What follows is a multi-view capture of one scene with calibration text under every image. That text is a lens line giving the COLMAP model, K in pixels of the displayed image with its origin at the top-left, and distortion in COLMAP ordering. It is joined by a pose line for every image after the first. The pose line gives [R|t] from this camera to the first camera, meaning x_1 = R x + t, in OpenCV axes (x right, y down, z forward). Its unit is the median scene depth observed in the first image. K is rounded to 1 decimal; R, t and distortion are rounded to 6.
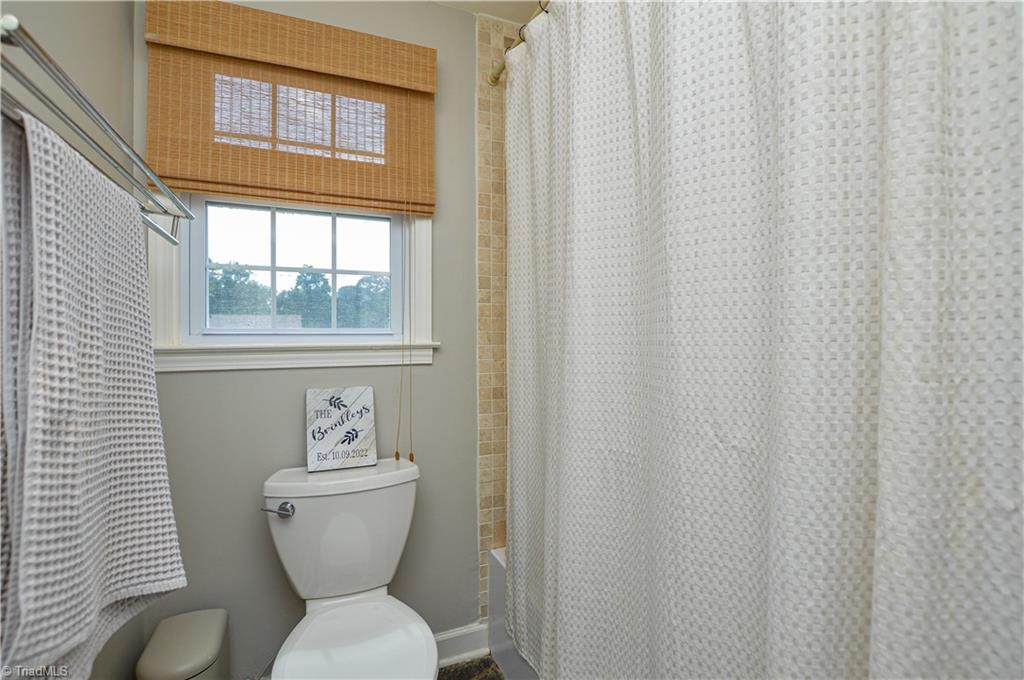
lens RADIAL K [[460.5, 0, 512.0], [0, 460.5, 340.0], [0, 0, 1]] dist [-0.040023, 0.008903]
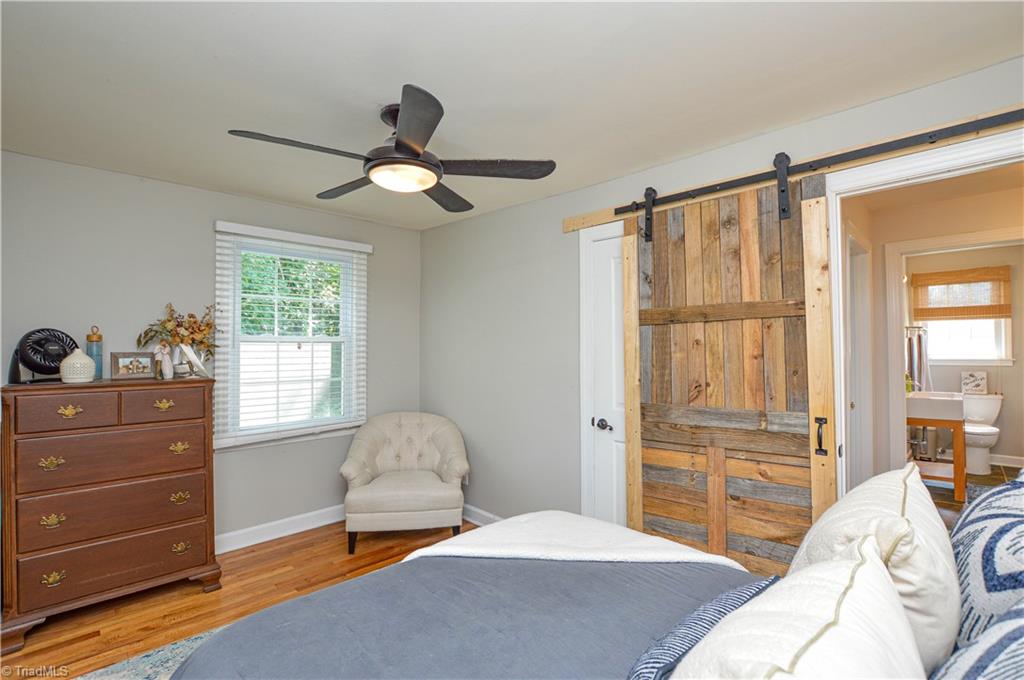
lens RADIAL K [[460.5, 0, 512.0], [0, 460.5, 340.0], [0, 0, 1]] dist [-0.040023, 0.008903]
pose [[0.350585, -0.022621, -0.936258, 1.537409], [-0.007651, 0.999606, -0.027016, -0.018815], [0.936500, 0.016635, 0.350273, -3.405397]]
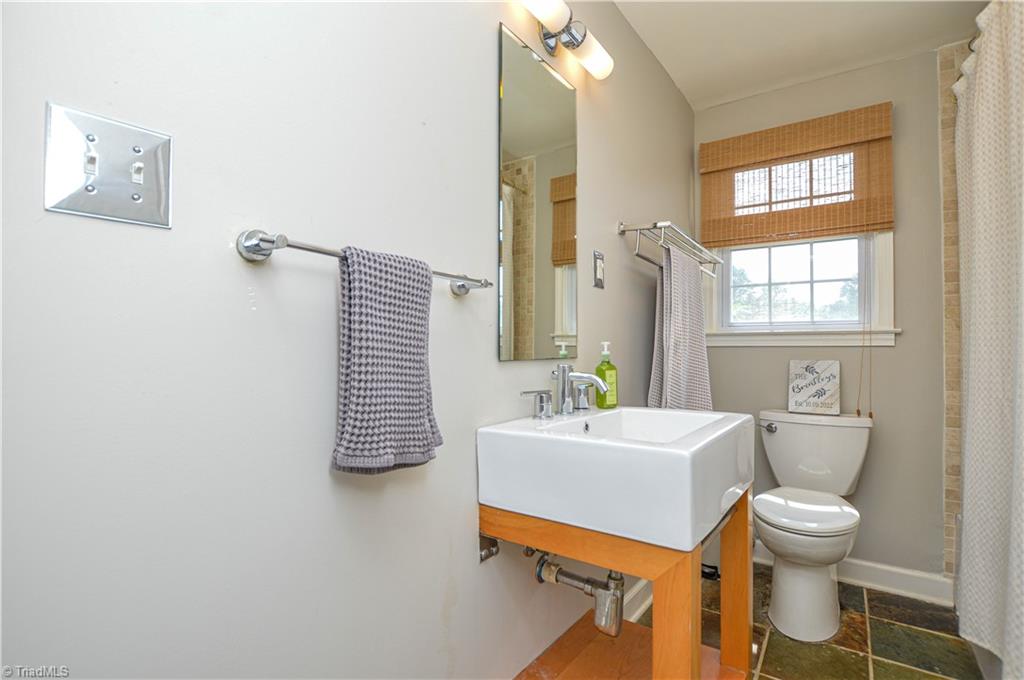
lens RADIAL K [[460.5, 0, 512.0], [0, 460.5, 340.0], [0, 0, 1]] dist [-0.040023, 0.008903]
pose [[0.483052, -0.009886, -0.875536, 0.422102], [-0.020203, 0.999544, -0.022432, 0.089024], [0.875359, 0.028525, 0.482632, -0.542108]]
